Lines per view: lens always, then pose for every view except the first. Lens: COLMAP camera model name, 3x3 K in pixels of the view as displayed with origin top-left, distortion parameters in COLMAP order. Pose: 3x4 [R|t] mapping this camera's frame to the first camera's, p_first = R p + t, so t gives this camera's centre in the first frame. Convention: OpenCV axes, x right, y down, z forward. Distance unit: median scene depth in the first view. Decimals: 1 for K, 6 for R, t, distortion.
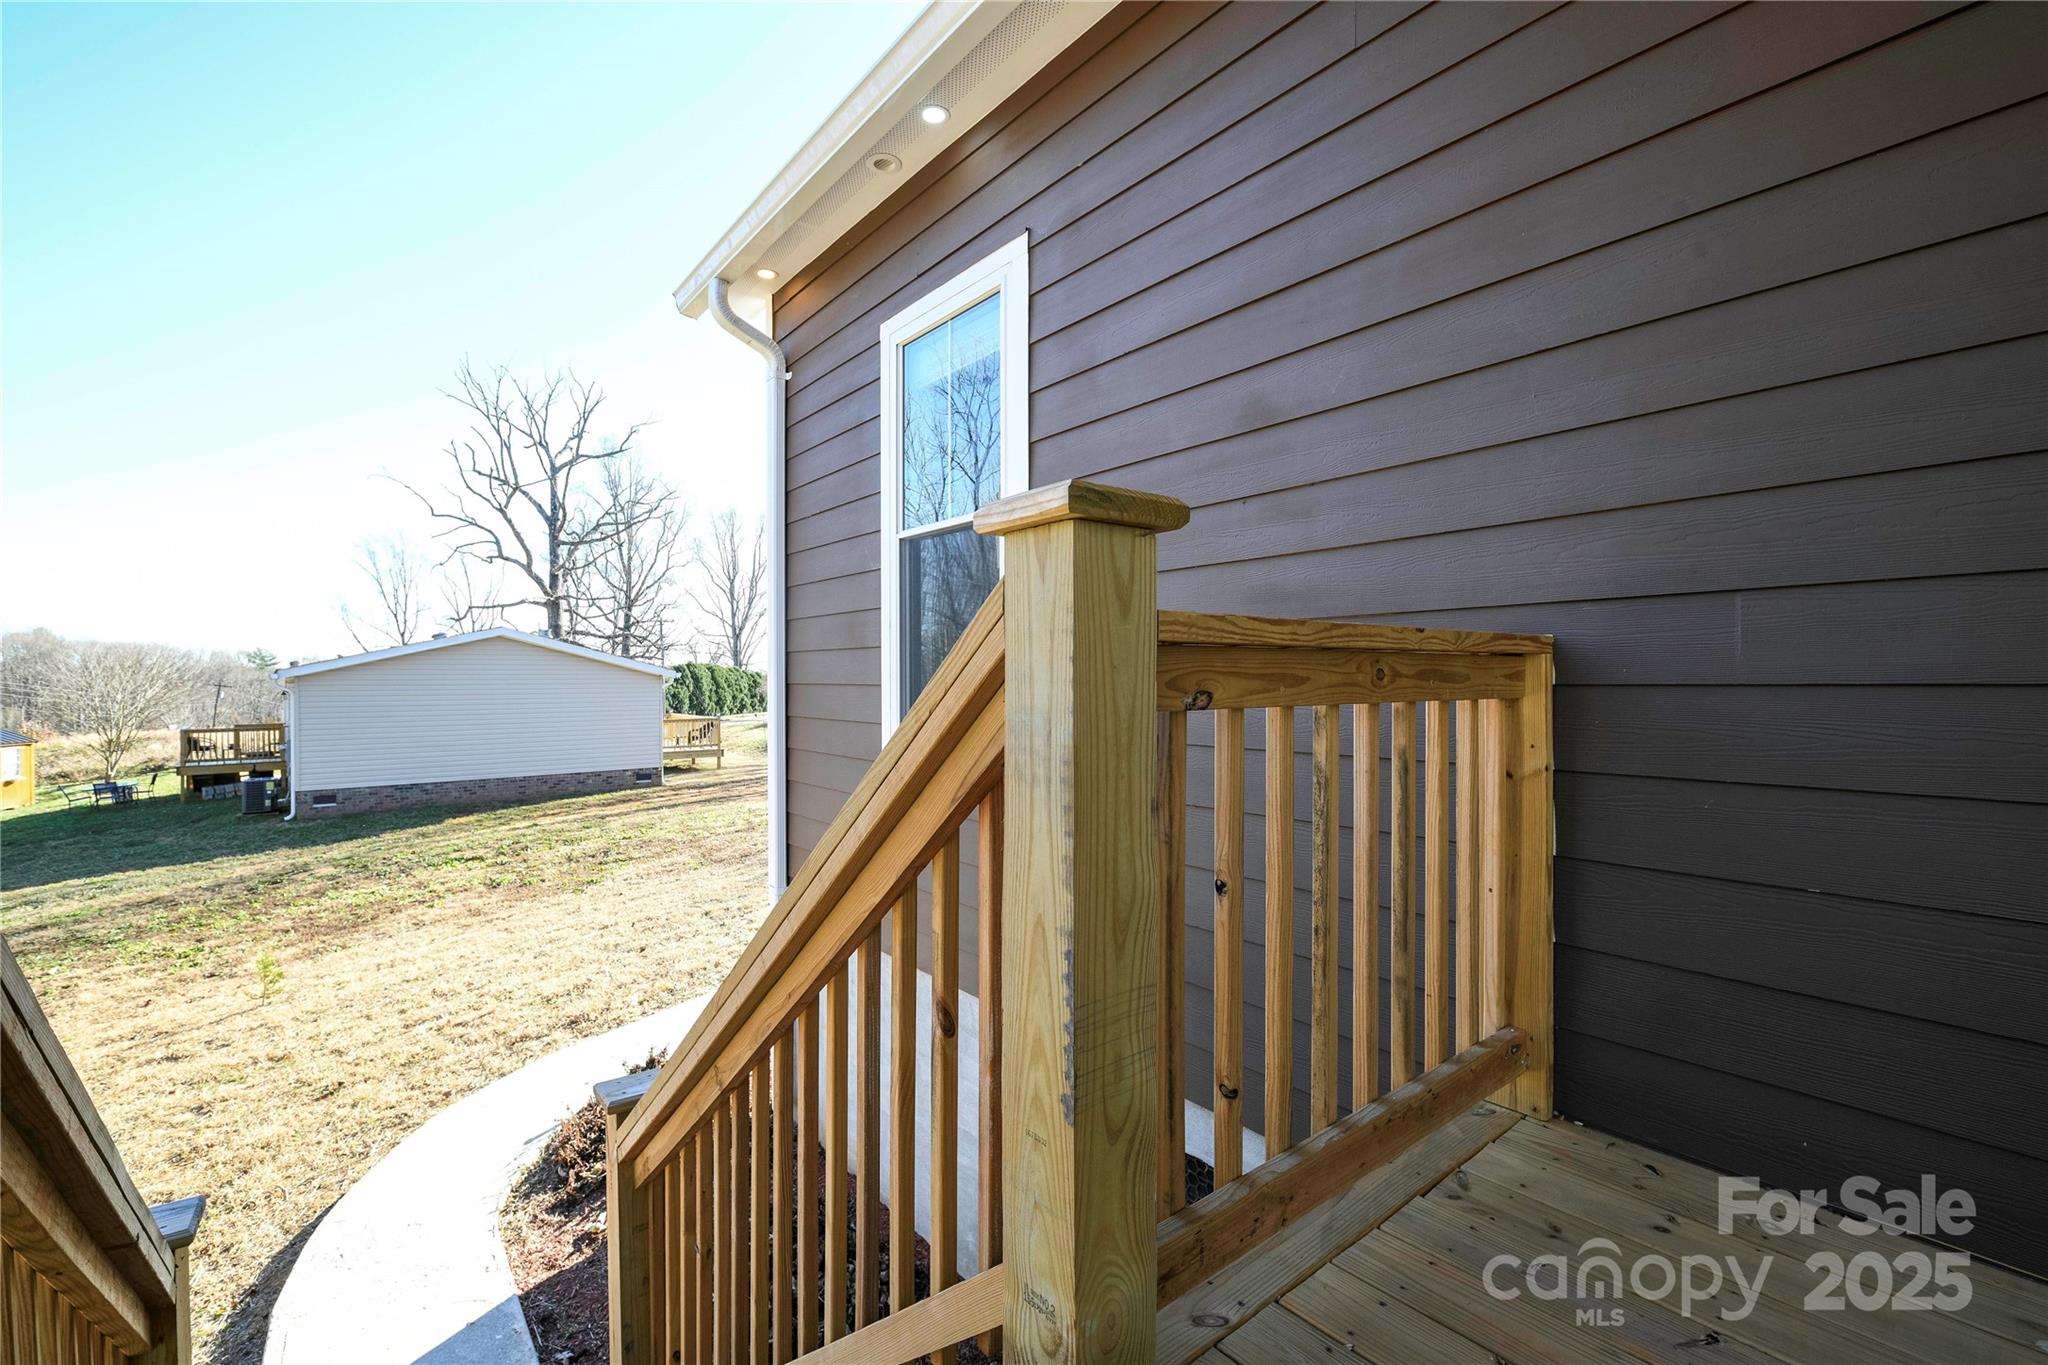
lens RADIAL K [[893.7, 0, 1022.9], [0, 893.7, 699.9], [0, 0, 1]] dist [0.000306, 0.000029]
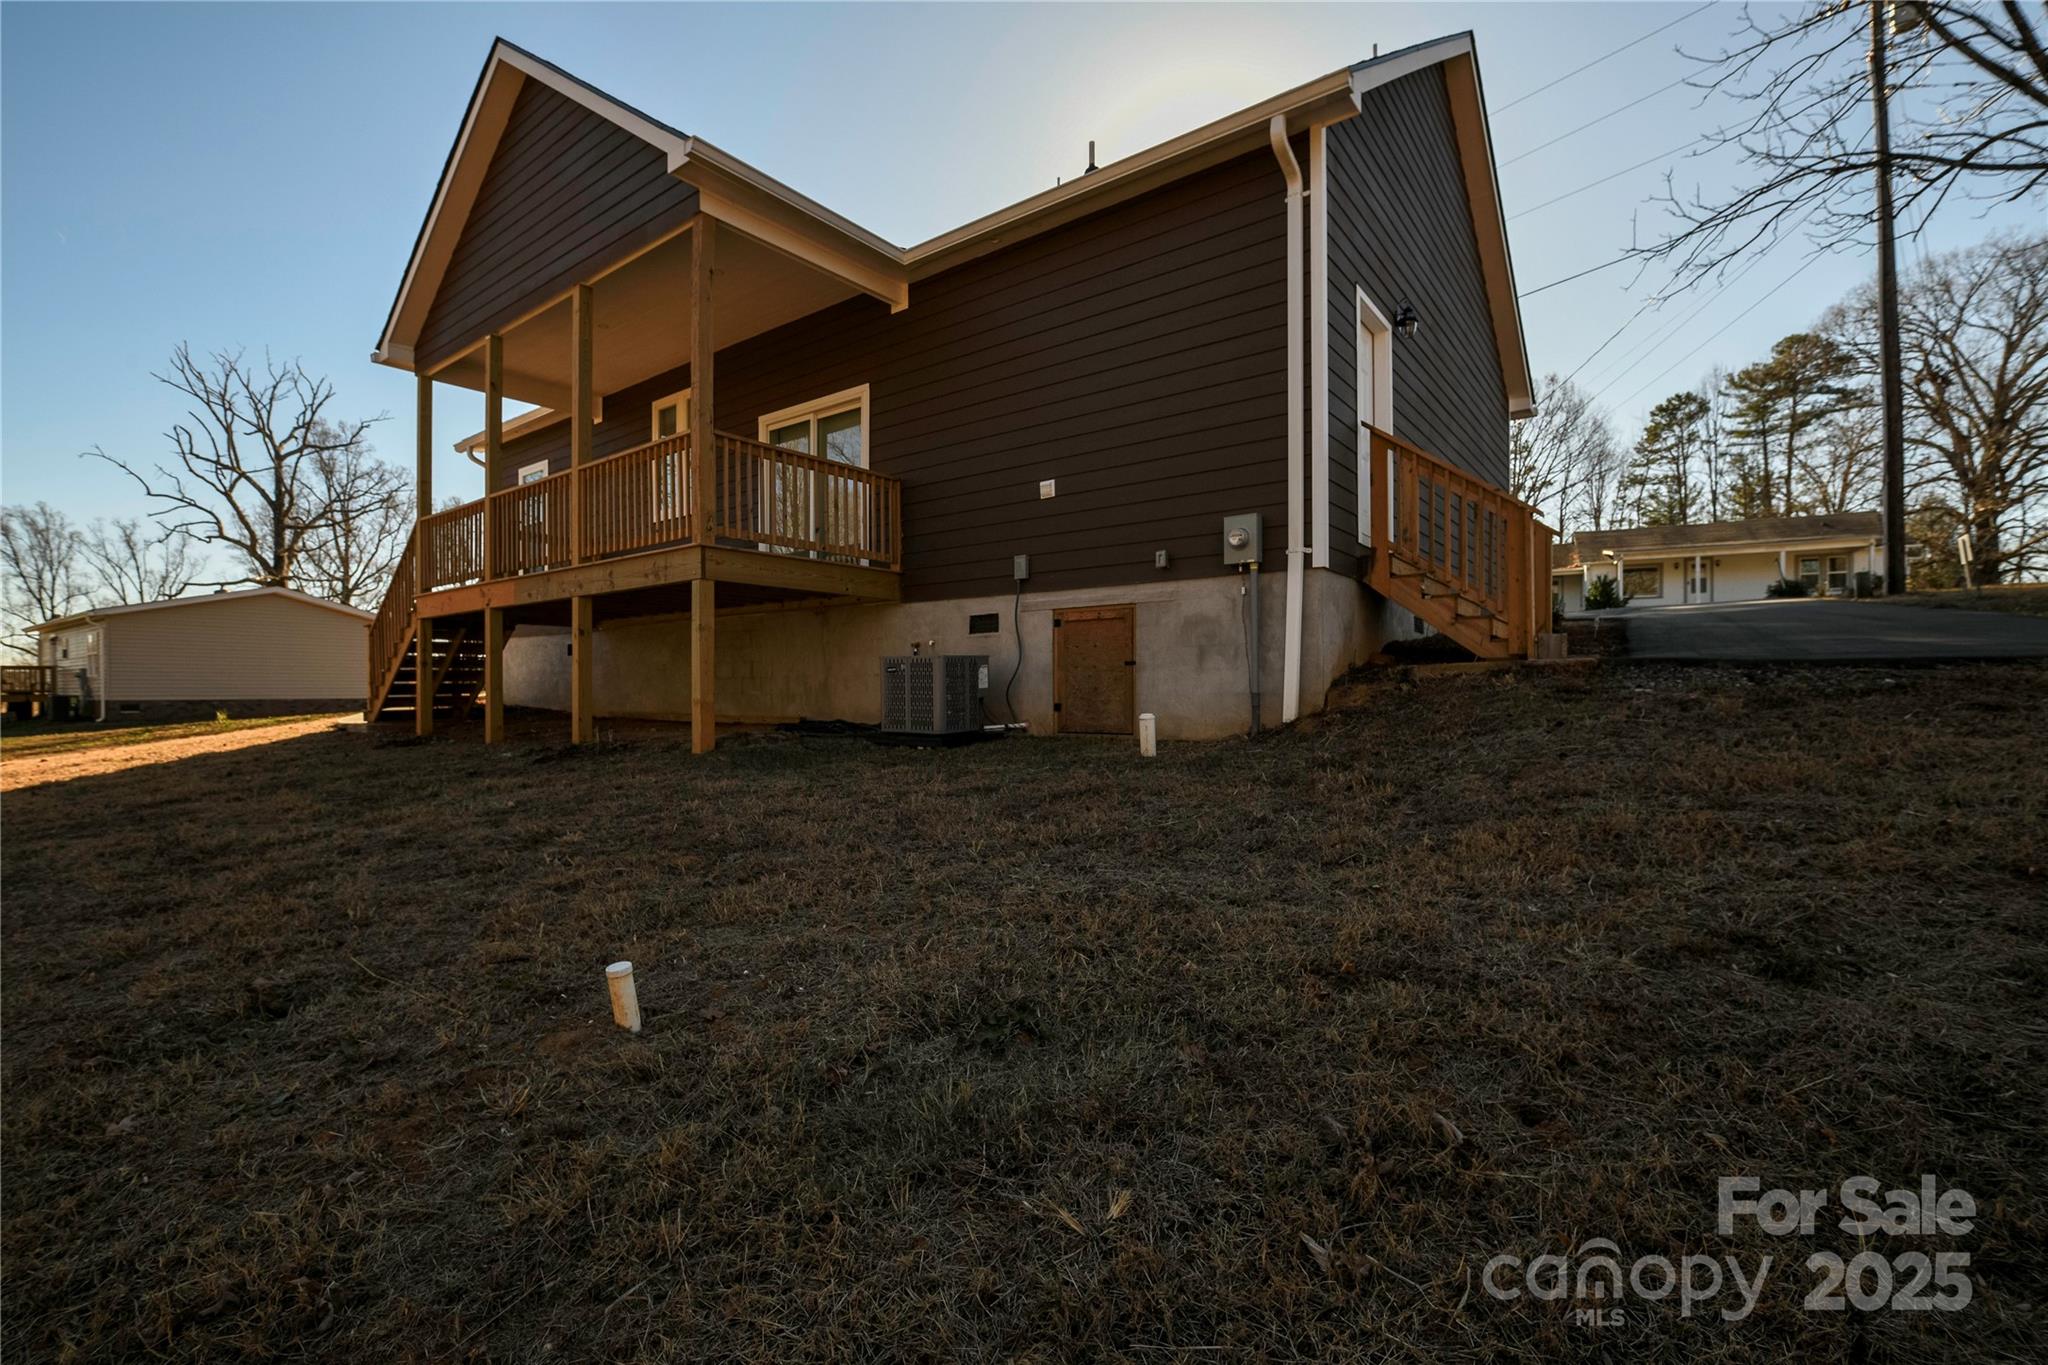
lens RADIAL K [[893.7, 0, 1022.9], [0, 893.7, 699.9], [0, 0, 1]] dist [0.000306, 0.000029]
pose [[0.970659, -0.001797, 0.240454, 0.073948], [0.004397, 0.999938, -0.010278, 0.043829], [-0.240421, 0.011033, 0.970606, -0.233304]]
